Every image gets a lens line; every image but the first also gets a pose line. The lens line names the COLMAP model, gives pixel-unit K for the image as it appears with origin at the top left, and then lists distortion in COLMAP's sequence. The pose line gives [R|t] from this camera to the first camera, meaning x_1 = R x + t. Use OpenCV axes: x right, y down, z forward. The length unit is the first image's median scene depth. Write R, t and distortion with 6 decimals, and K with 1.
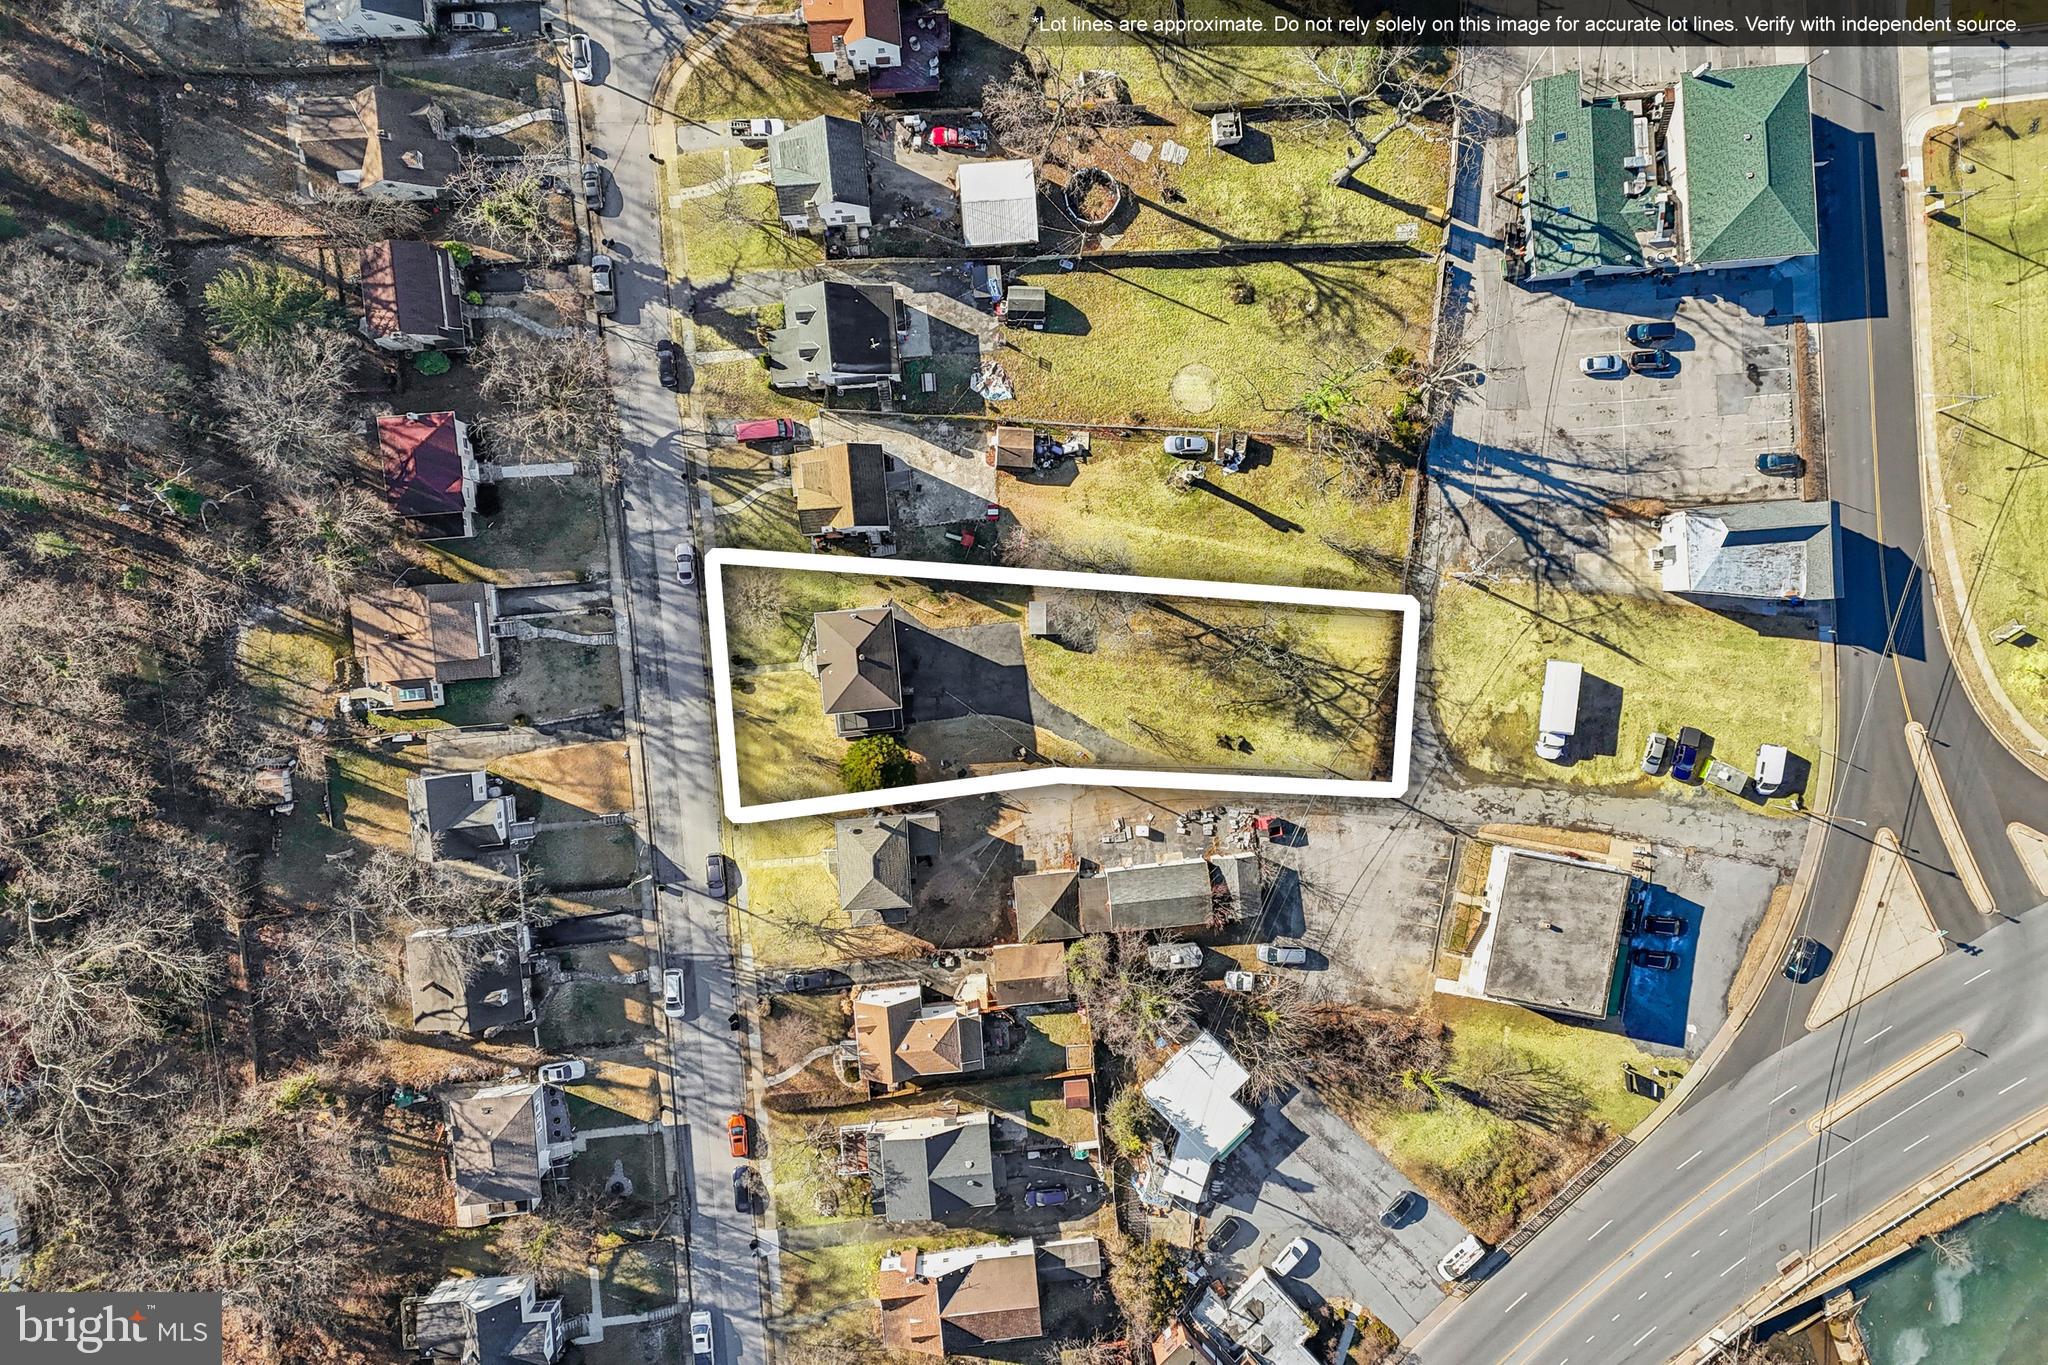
lens RADIAL K [[1496.5, 0, 1013.7], [0, 1496.5, 689.3], [0, 0, 1]] dist [0.071670, -0.080498]
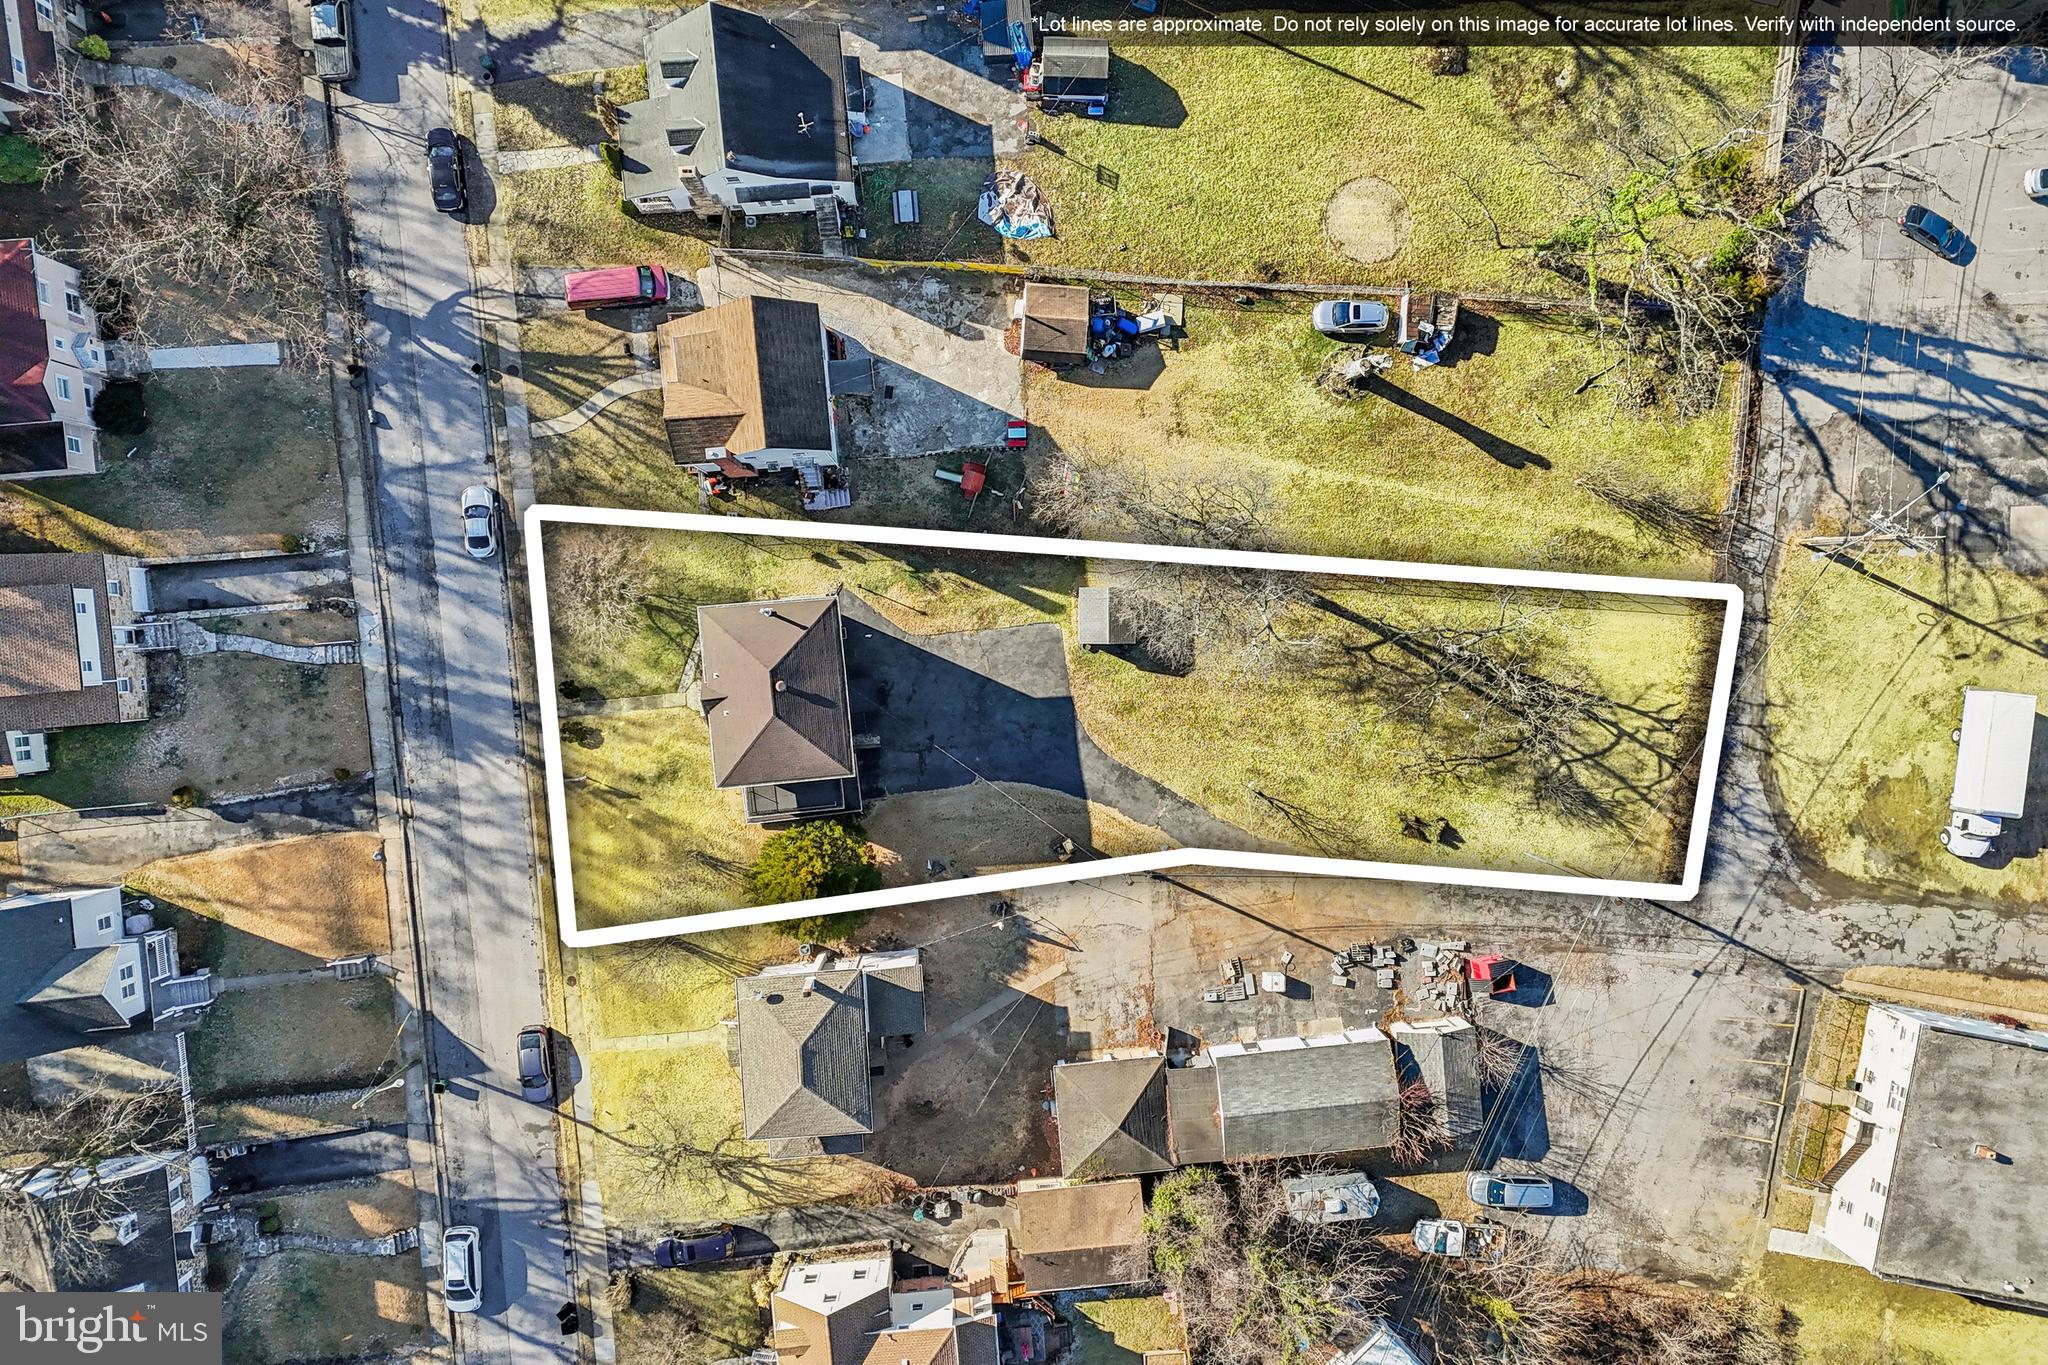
lens RADIAL K [[1414.3, 0, 1024.0], [0, 1414.3, 682.5], [0, 0, 1]] dist [0.009196, 0.002235]
pose [[0.999949, -0.000706, 0.010025, -0.016636], [0.000722, 0.999998, -0.001580, -0.021033], [-0.010024, 0.001587, 0.999948, 0.454661]]
